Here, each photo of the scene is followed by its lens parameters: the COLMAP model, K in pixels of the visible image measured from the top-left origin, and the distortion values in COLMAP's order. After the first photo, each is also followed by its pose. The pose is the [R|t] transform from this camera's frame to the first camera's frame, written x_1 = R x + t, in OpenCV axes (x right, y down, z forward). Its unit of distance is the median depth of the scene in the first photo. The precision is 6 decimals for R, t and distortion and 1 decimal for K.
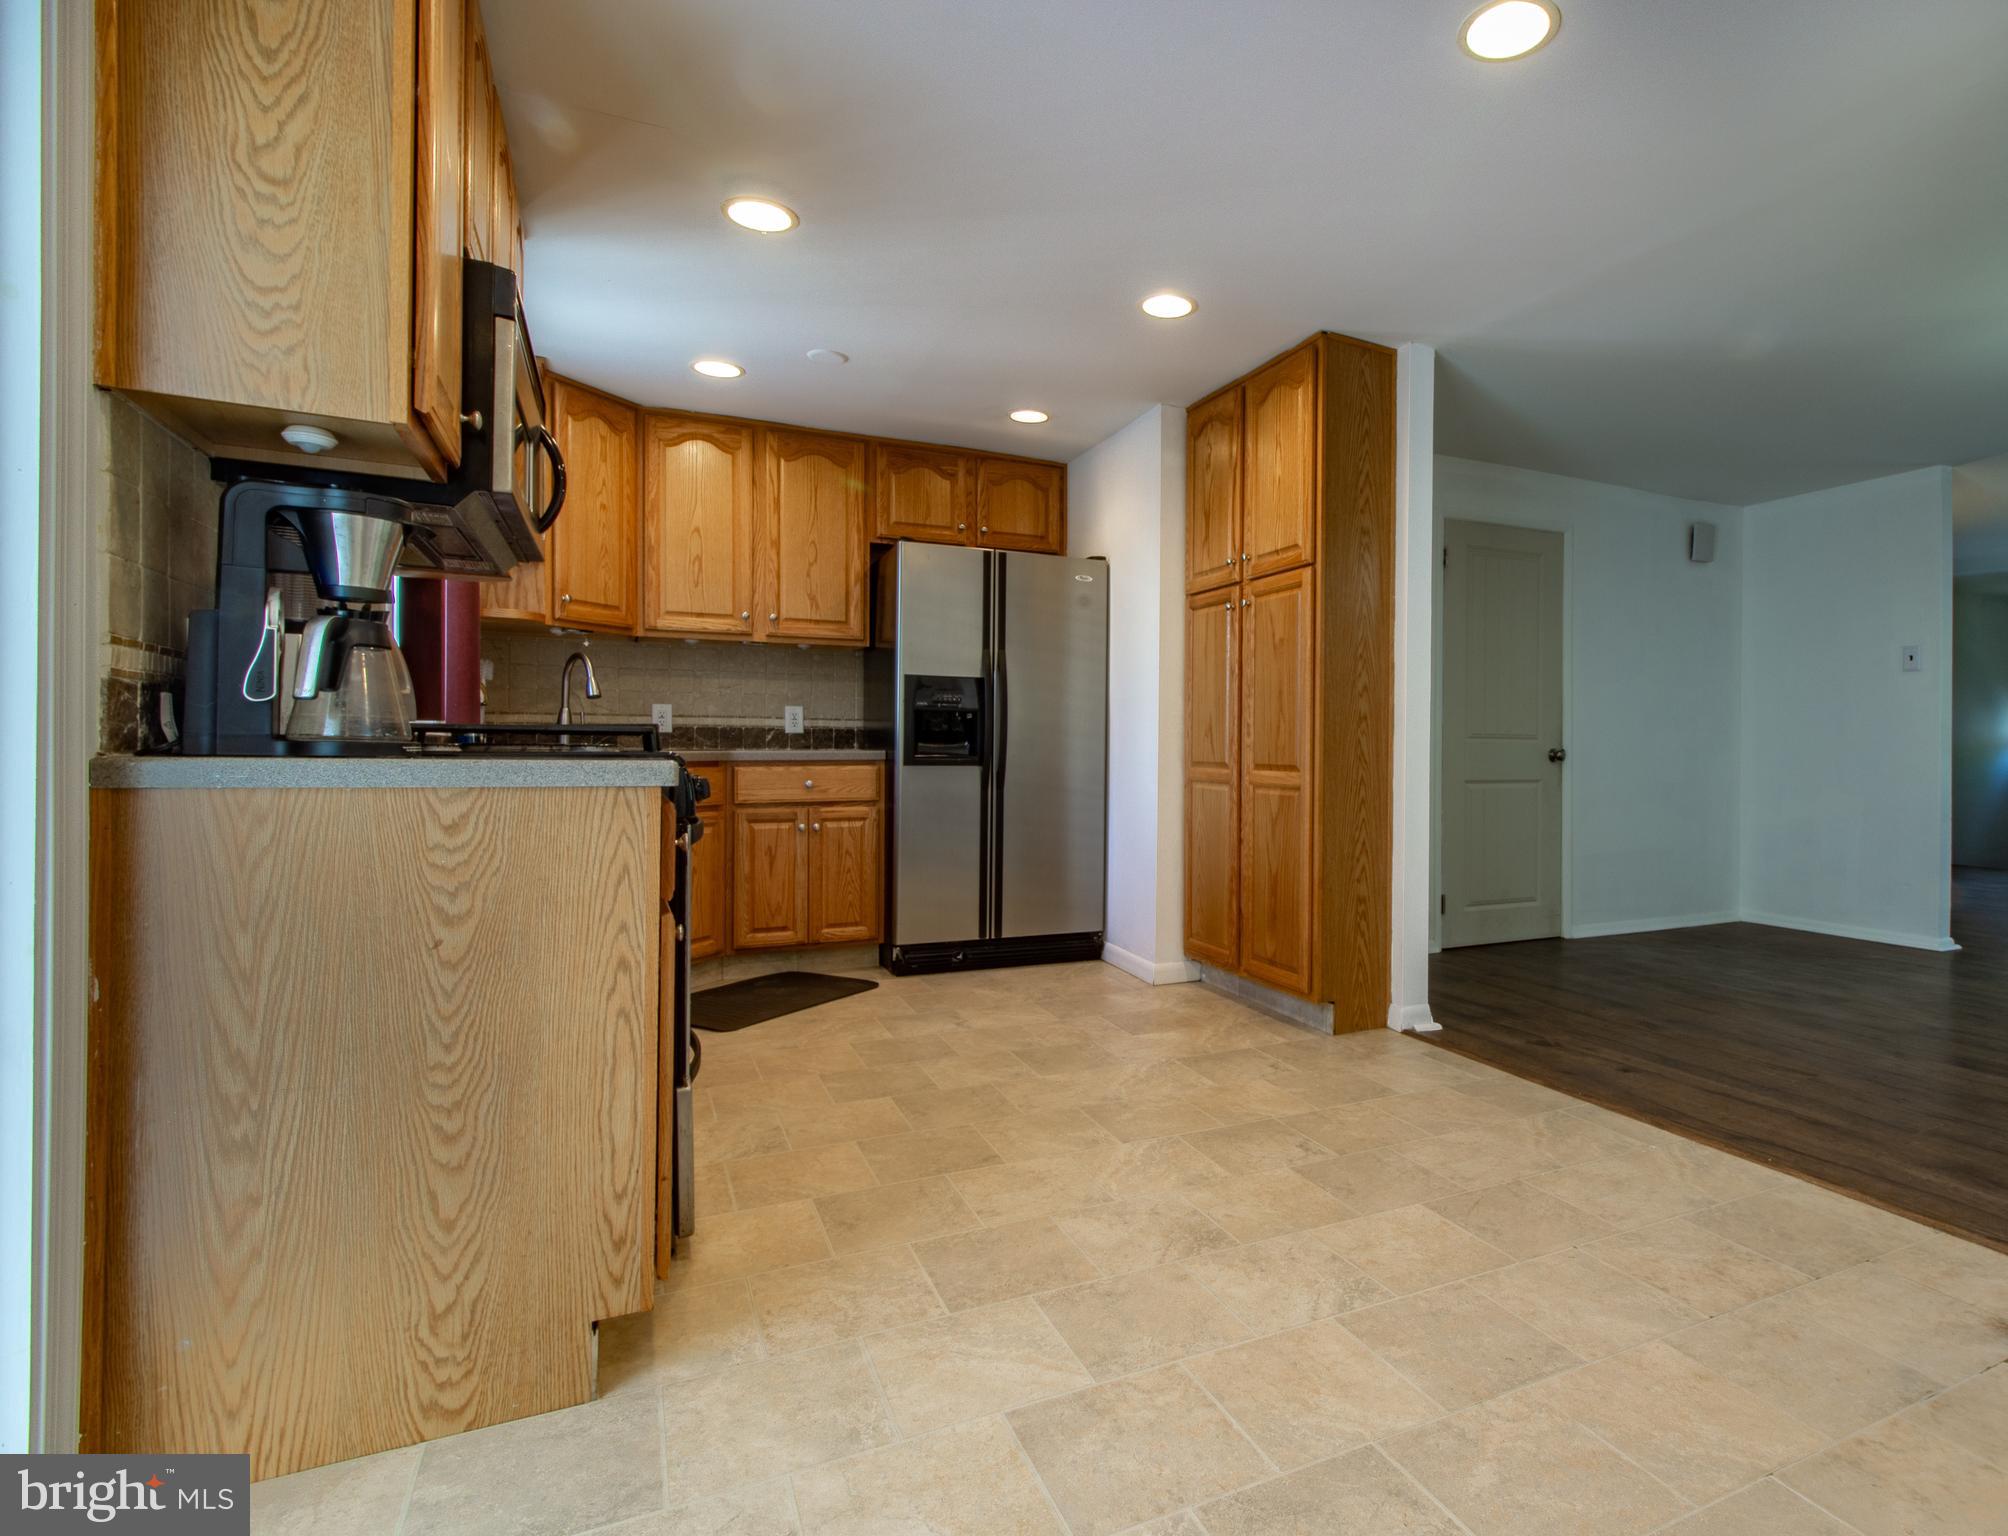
lens RADIAL K [[1305.6, 0, 1004.0], [0, 1305.6, 768.0], [0, 0, 1]] dist [-0.001685, -0.000455]
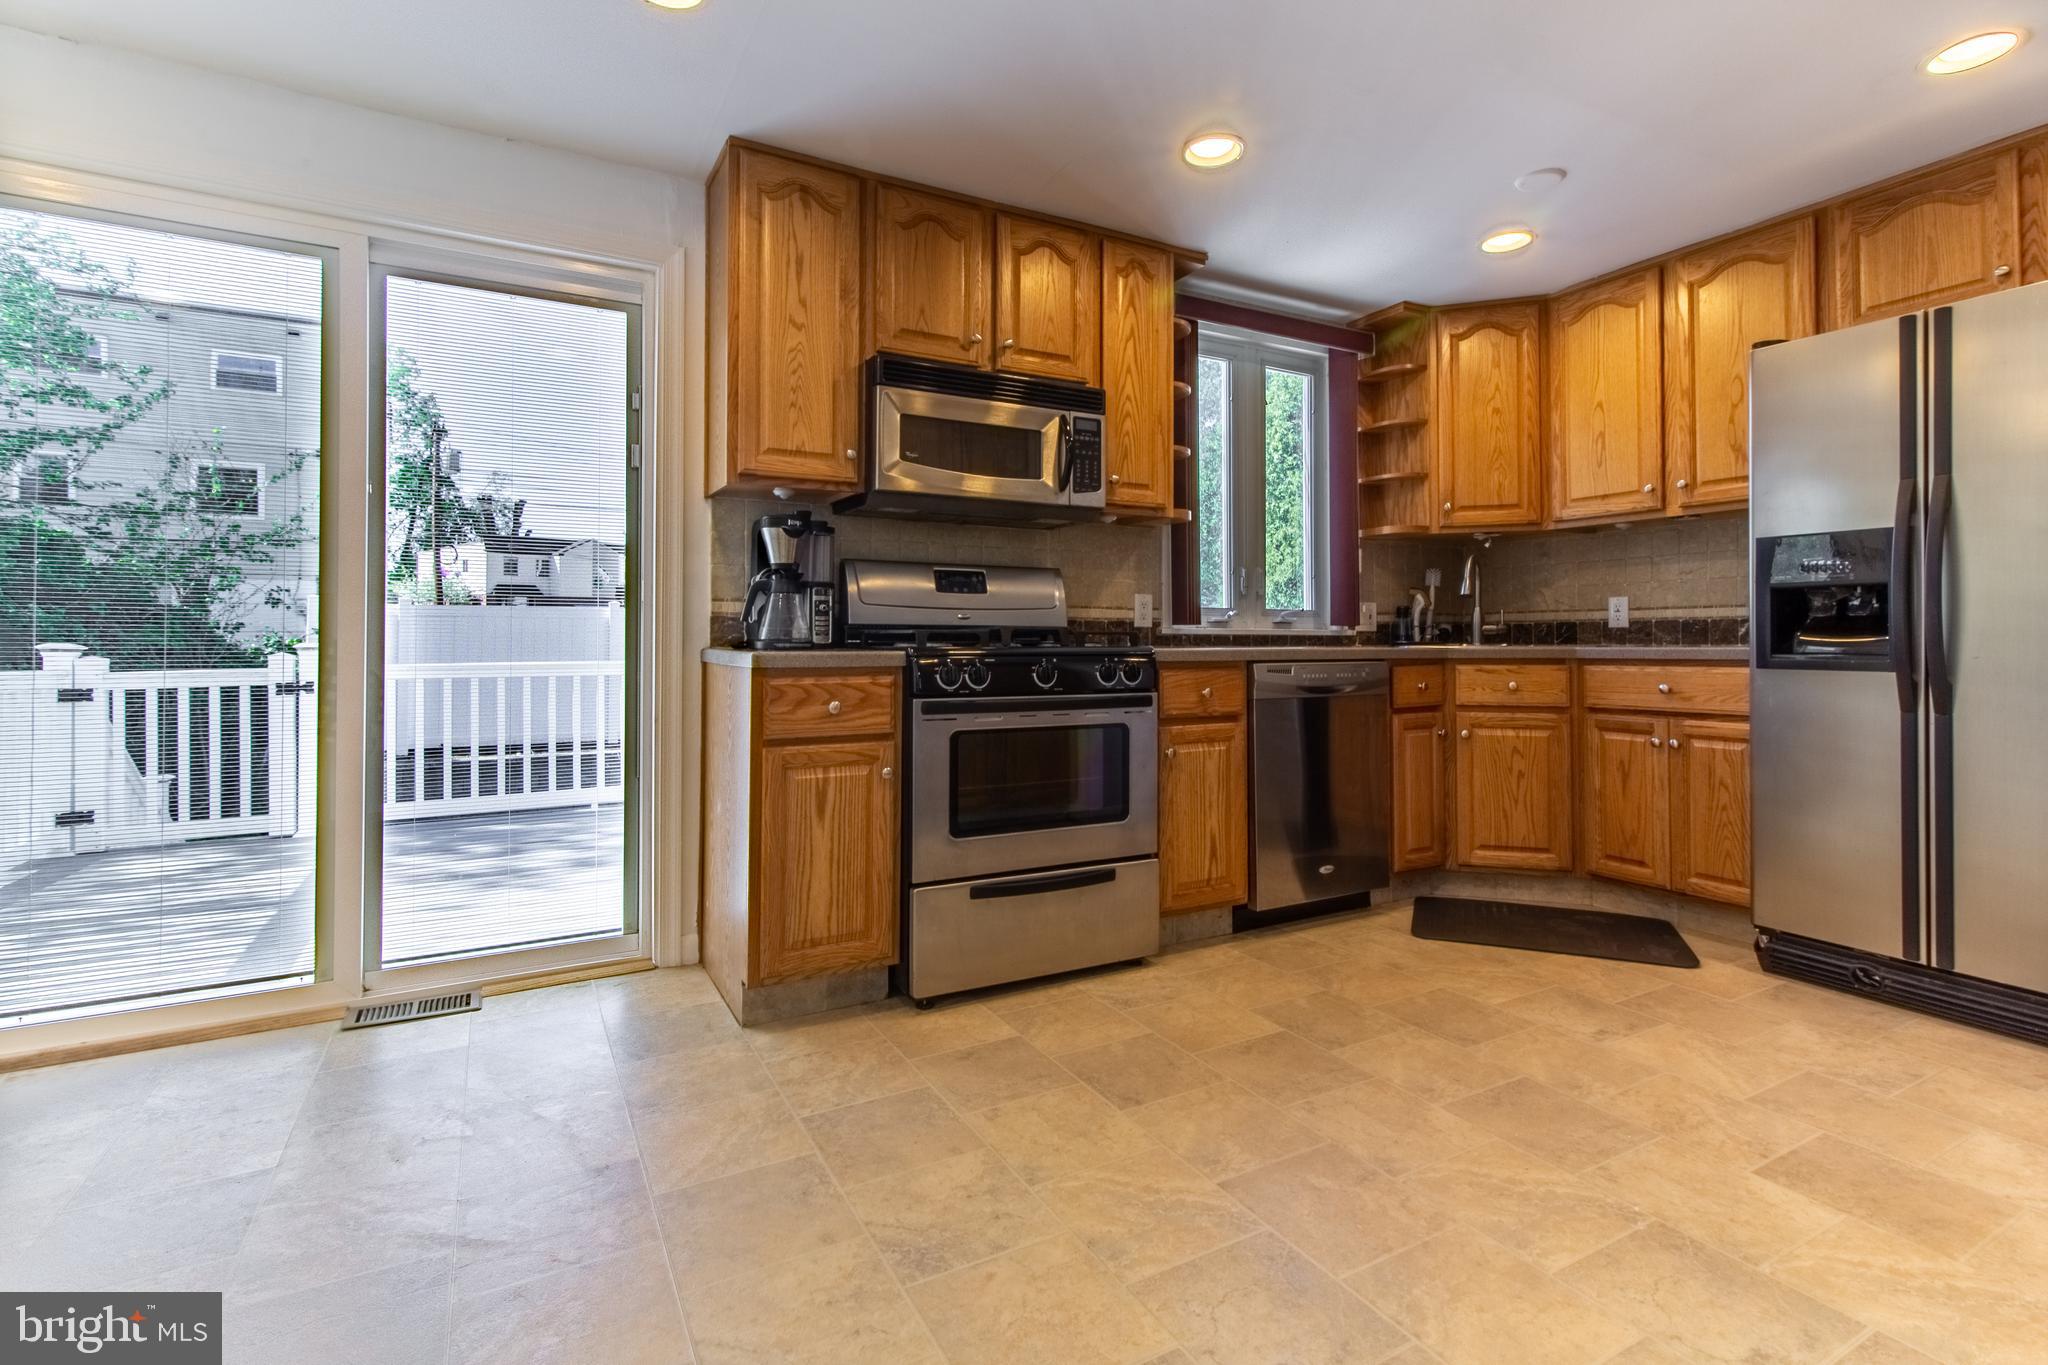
lens RADIAL K [[958.8, 0, 1025.6], [0, 958.8, 629.3], [0, 0, 1]] dist [0.009147, -0.000034]
pose [[0.026700, -0.019706, -0.999449, 0.442029], [-0.015291, 0.999681, -0.020119, -0.006456], [0.999527, 0.015820, 0.026391, 0.613084]]
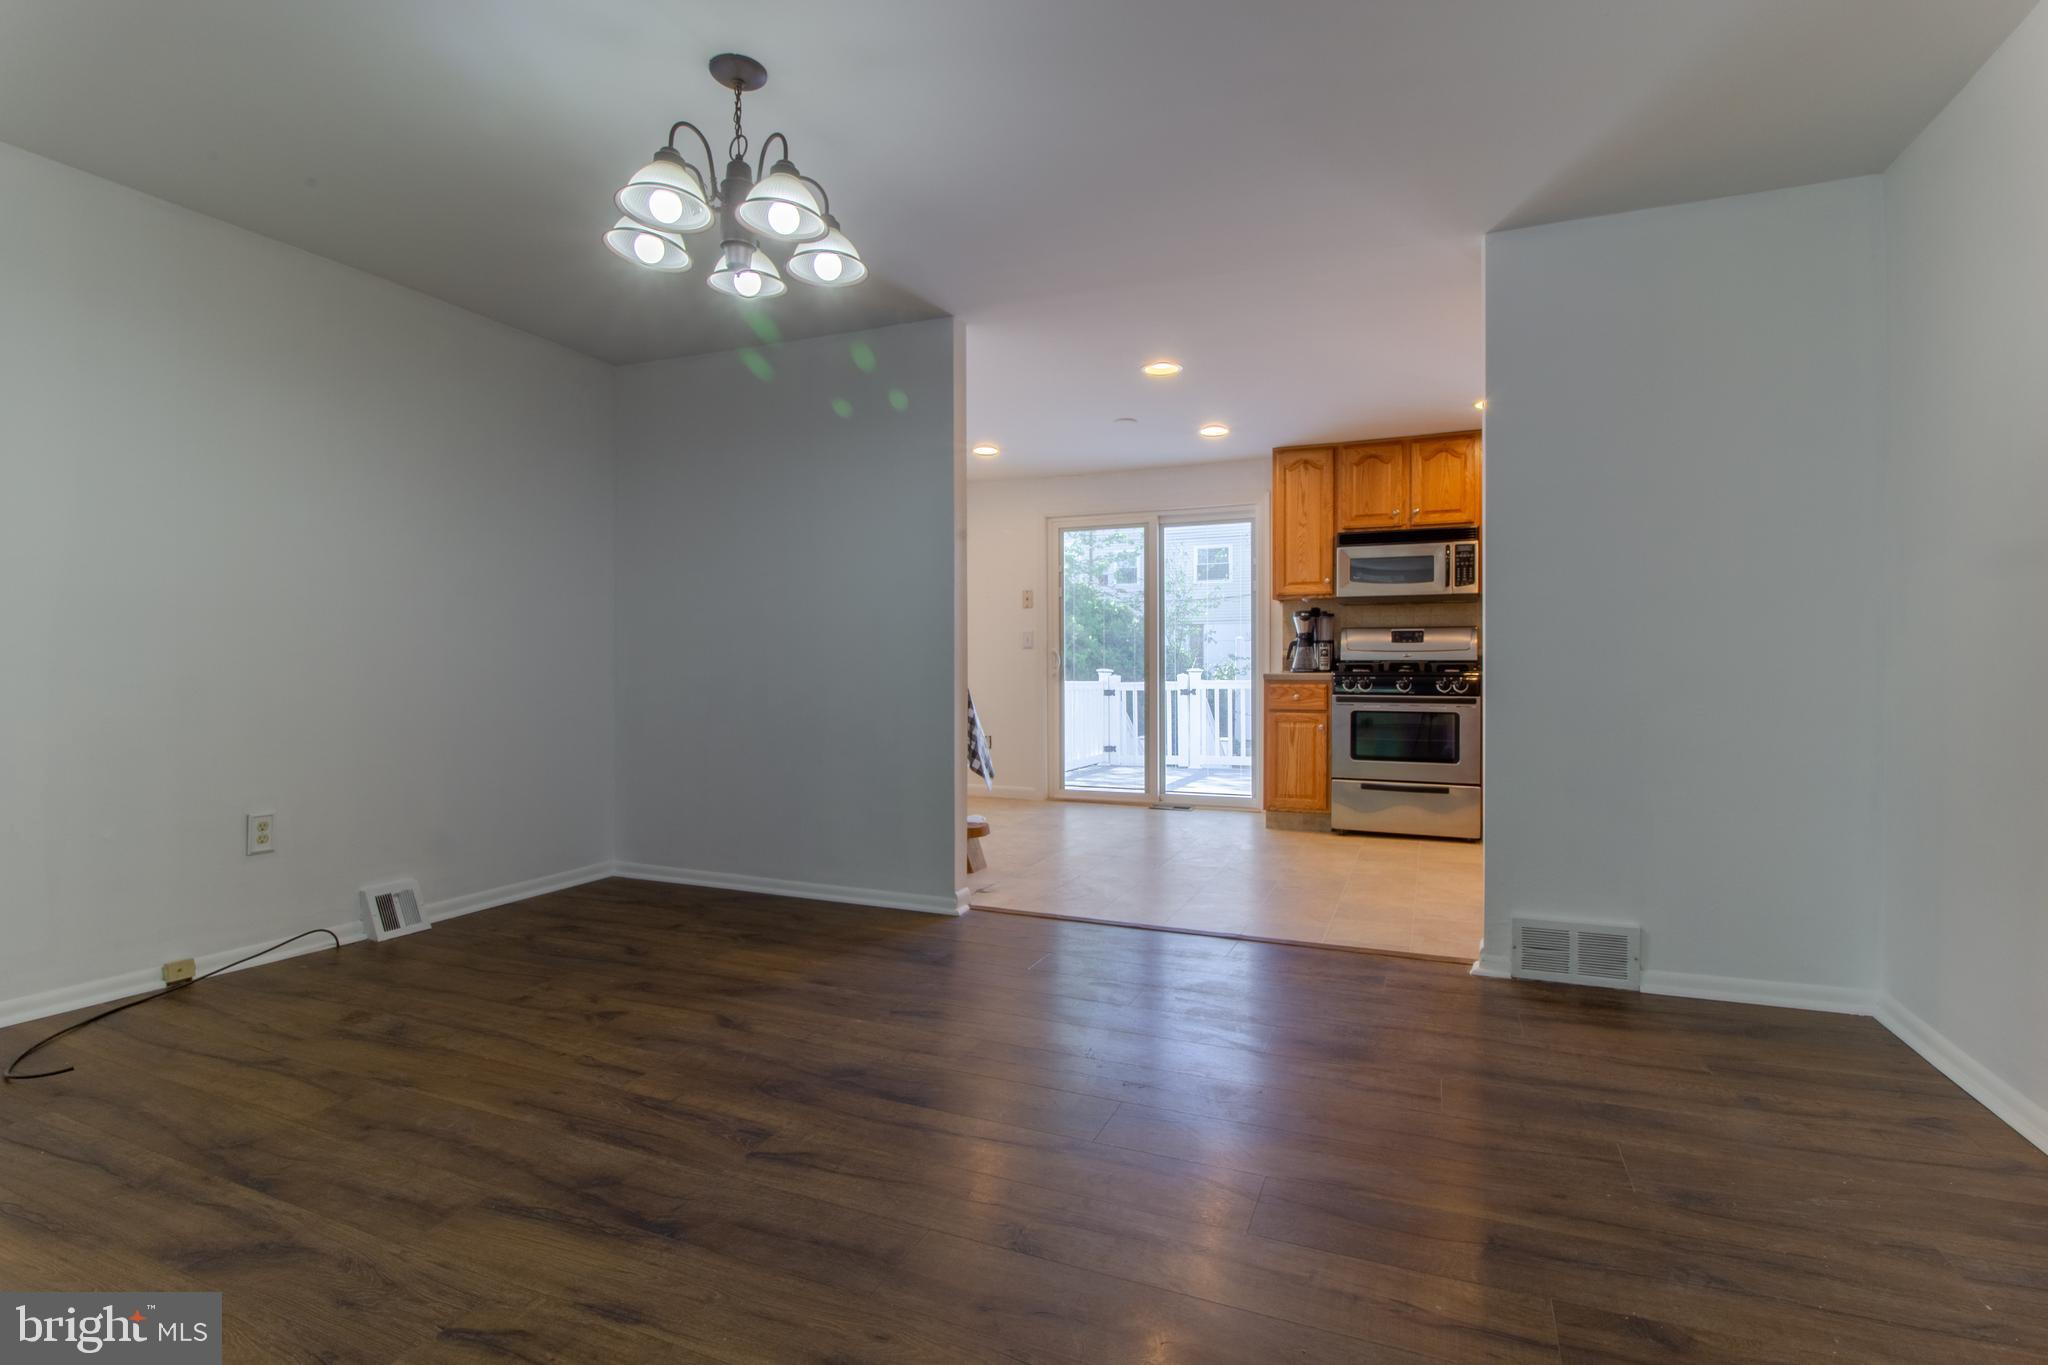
lens RADIAL K [[956.5, 0, 1024.0], [0, 956.5, 682.5], [0, 0, 1]] dist [0.011687, 0.005385]
pose [[-0.776840, 0.004328, -0.629683, 1.000390], [-0.014225, 0.999601, 0.024419, -0.017154], [0.629537, 0.027927, -0.776468, 1.308637]]
